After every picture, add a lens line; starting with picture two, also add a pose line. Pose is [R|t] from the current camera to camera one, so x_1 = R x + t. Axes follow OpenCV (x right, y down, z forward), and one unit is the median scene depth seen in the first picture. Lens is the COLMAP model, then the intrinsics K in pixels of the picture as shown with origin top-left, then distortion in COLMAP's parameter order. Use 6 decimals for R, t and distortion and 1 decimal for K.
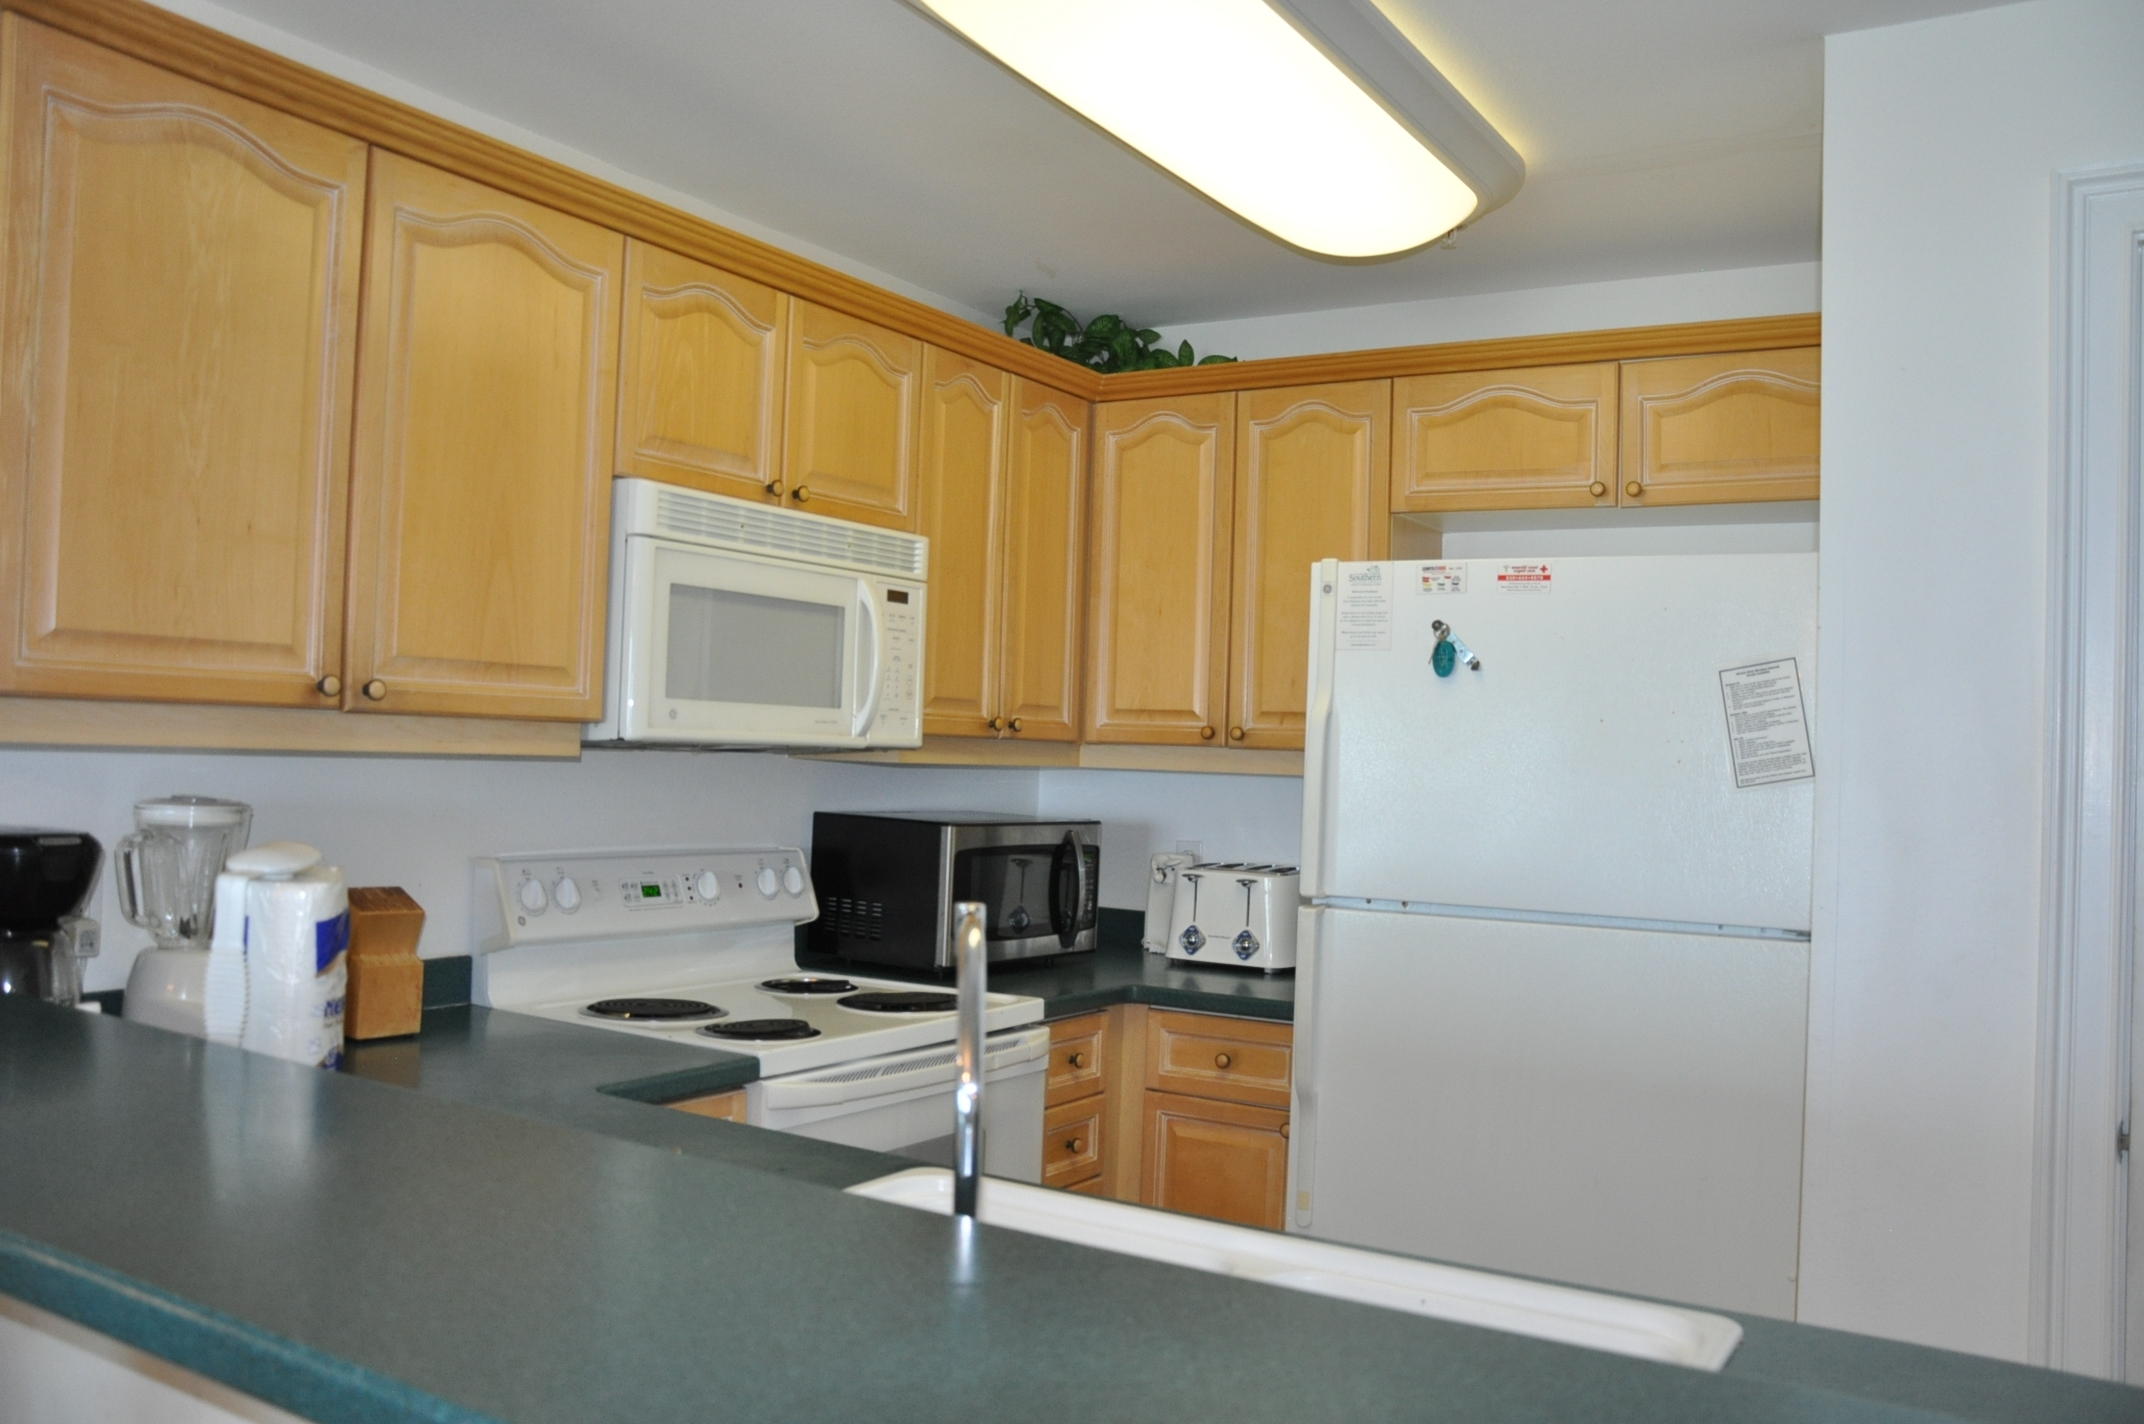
lens RADIAL K [[1726.6, 0, 1080.3], [0, 1726.6, 716.0], [0, 0, 1]] dist [-0.153388, 0.141532]
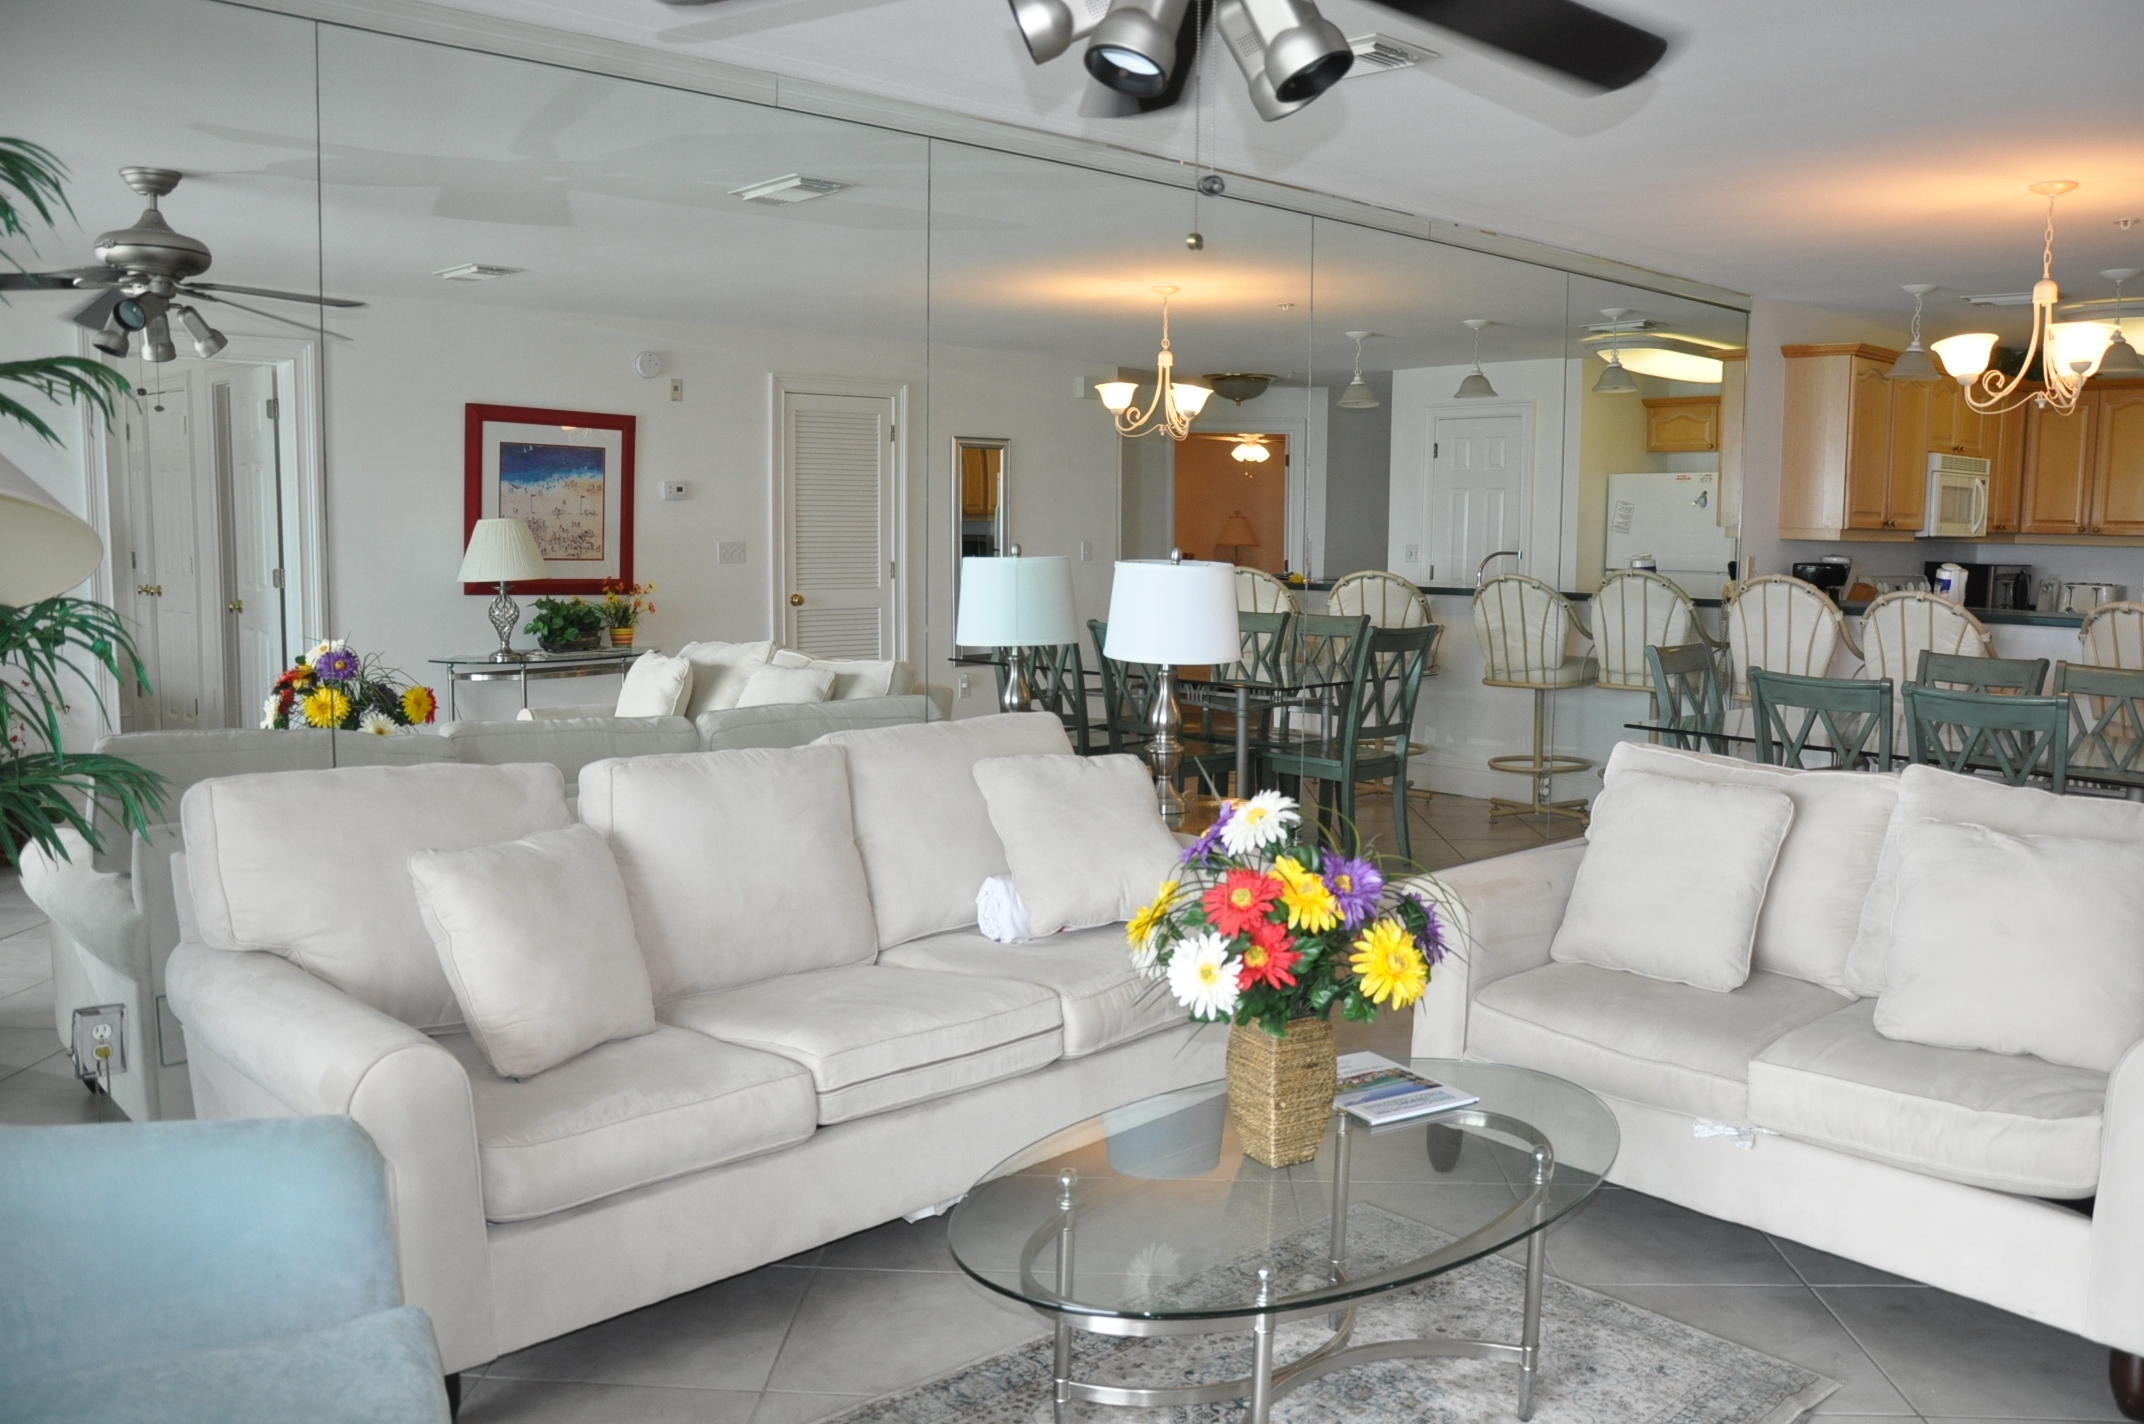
lens RADIAL K [[1726.6, 0, 1080.3], [0, 1726.6, 716.0], [0, 0, 1]] dist [-0.153388, 0.141532]
pose [[0.964404, 0.009359, -0.264269, -0.846919], [0.024784, 0.991775, 0.125570, -0.074957], [0.263271, -0.127650, 0.956239, -2.126256]]
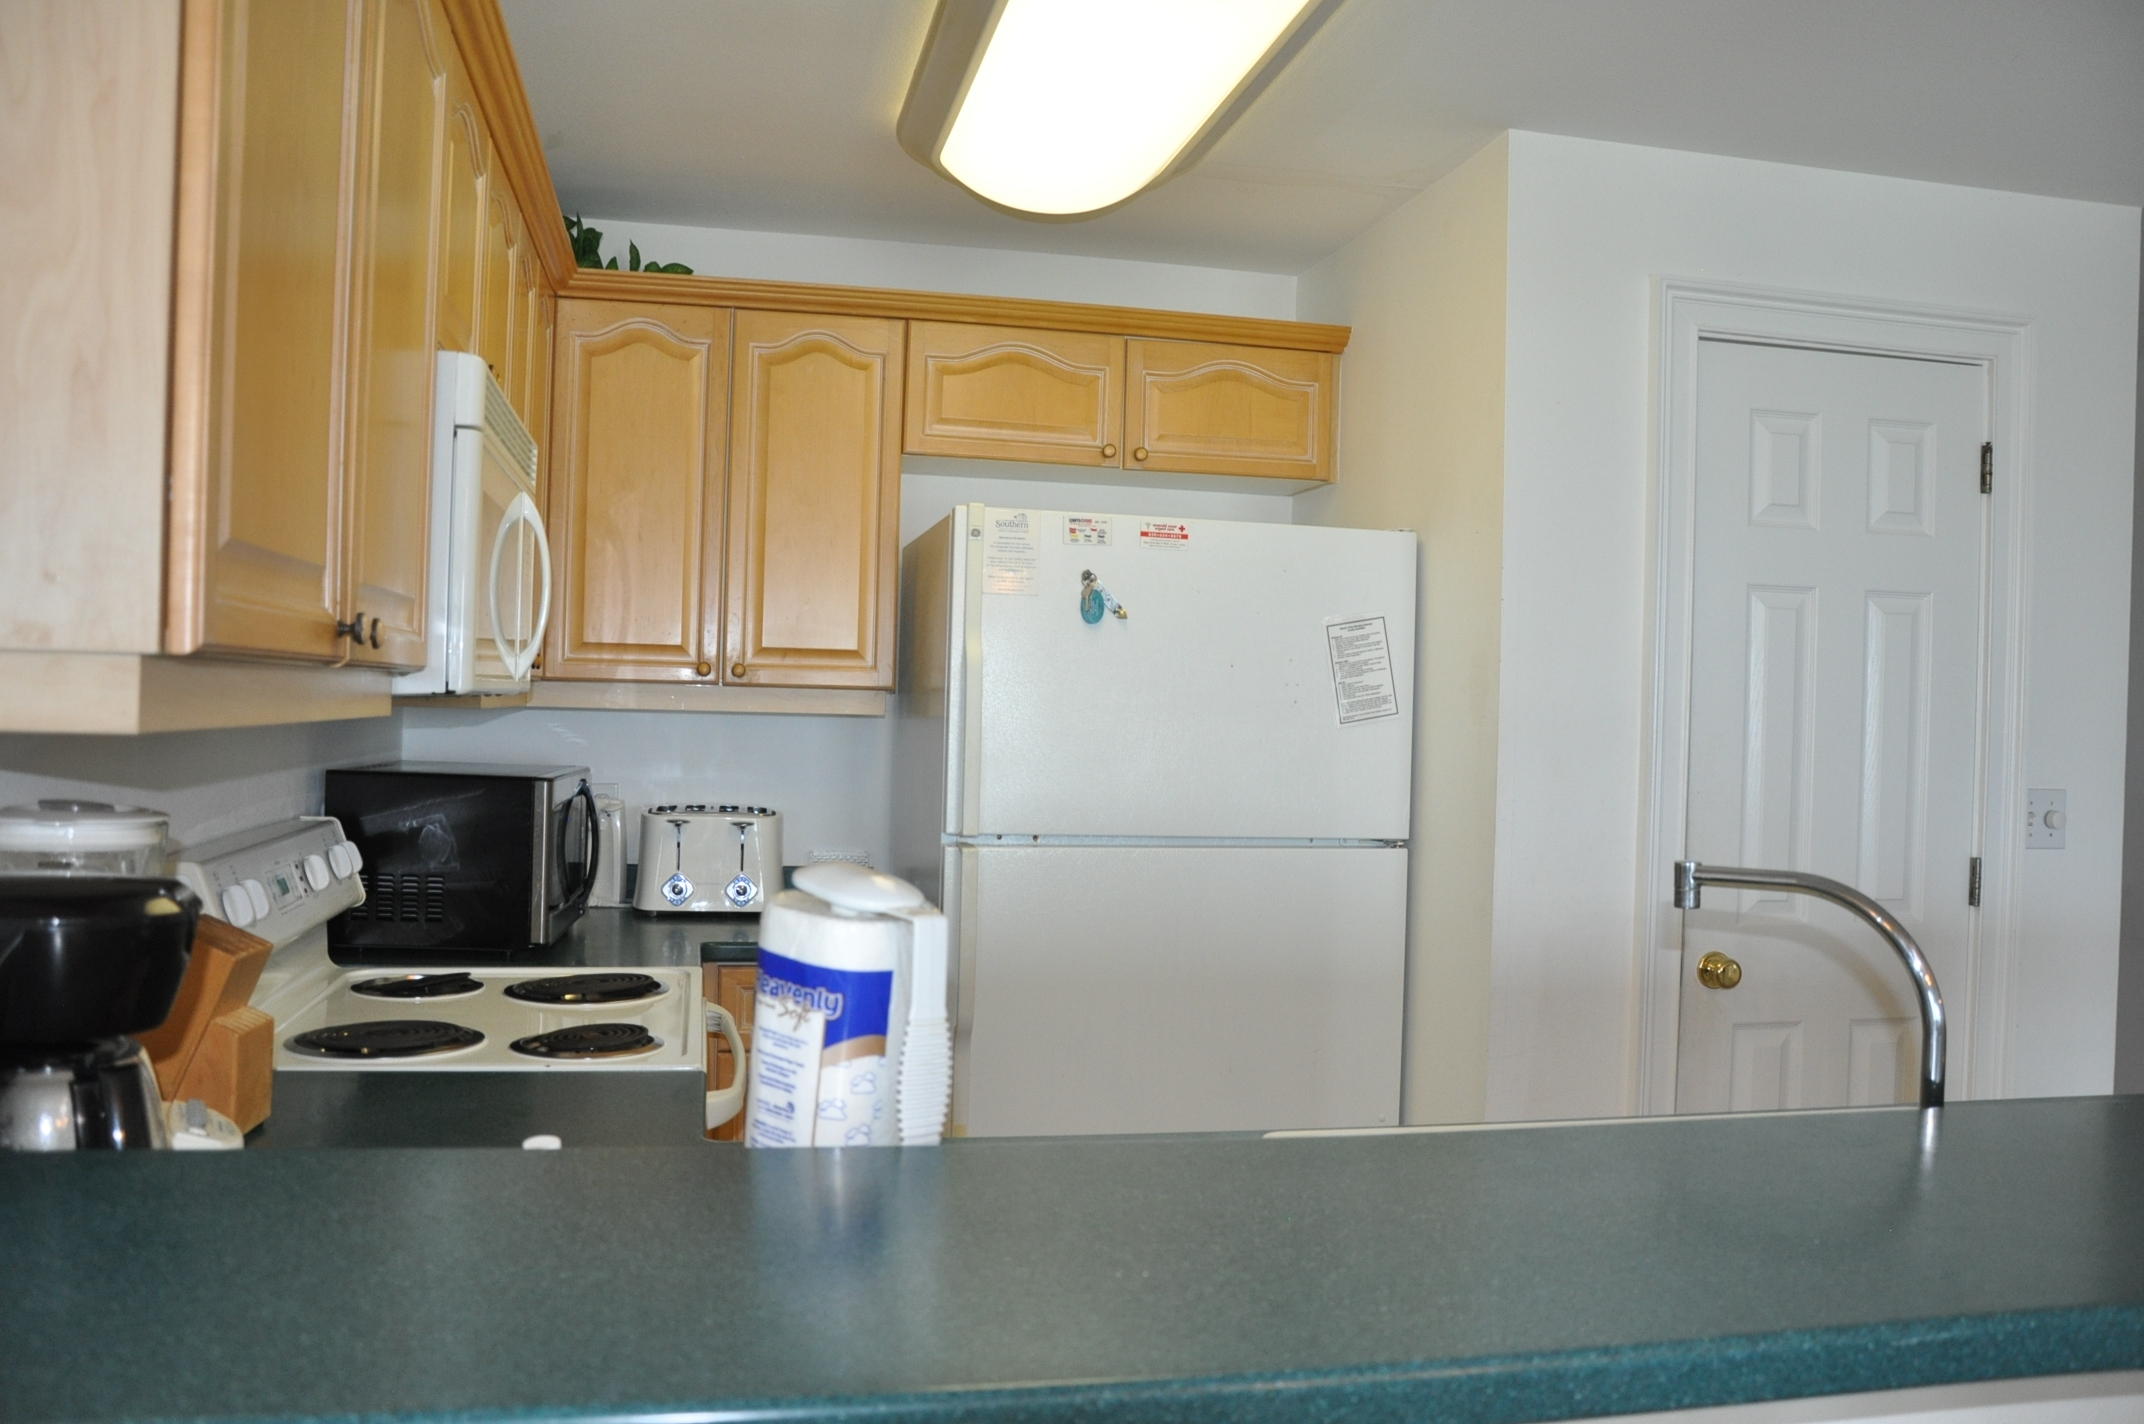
lens RADIAL K [[1655.3, 0, 1074.8], [0, 1655.3, 753.7], [0, 0, 1]] dist [-0.068637, -0.266932]
pose [[0.722165, -0.035810, 0.690793, -0.496437], [-0.017113, 0.997428, 0.069596, -0.013223], [-0.691509, -0.062082, 0.719695, 0.254339]]
